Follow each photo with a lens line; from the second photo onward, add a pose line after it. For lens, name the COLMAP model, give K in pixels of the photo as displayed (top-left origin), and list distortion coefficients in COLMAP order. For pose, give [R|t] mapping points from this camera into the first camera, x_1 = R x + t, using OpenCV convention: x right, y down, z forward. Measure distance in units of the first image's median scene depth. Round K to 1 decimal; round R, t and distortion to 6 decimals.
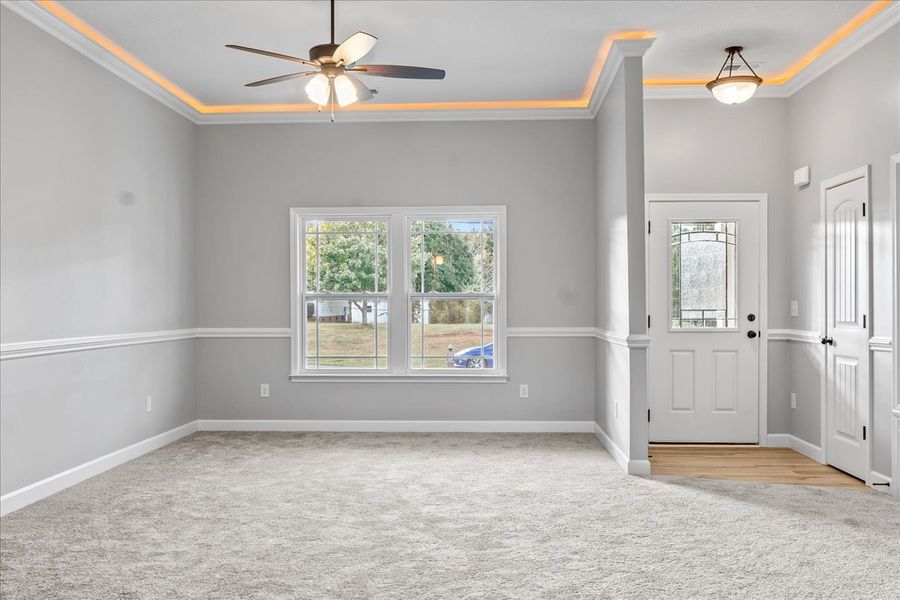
lens RADIAL K [[808.7, 0, 452.0], [0, 808.7, 300.0], [0, 0, 1]] dist [0.000821, -0.009039]
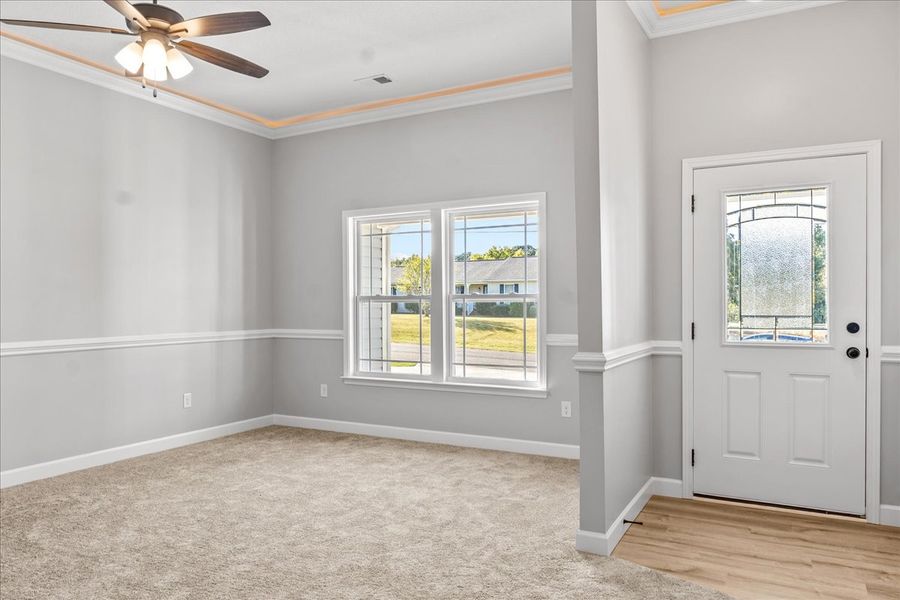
lens RADIAL K [[641.7, 0, 447.2], [0, 641.7, 304.9], [0, 0, 1]] dist [-0.005546, 0.003475]
pose [[0.899793, -0.000302, -0.436317, 0.286501], [0.002988, 0.999981, 0.005469, -0.001207], [0.436307, -0.006225, 0.899777, 0.358876]]
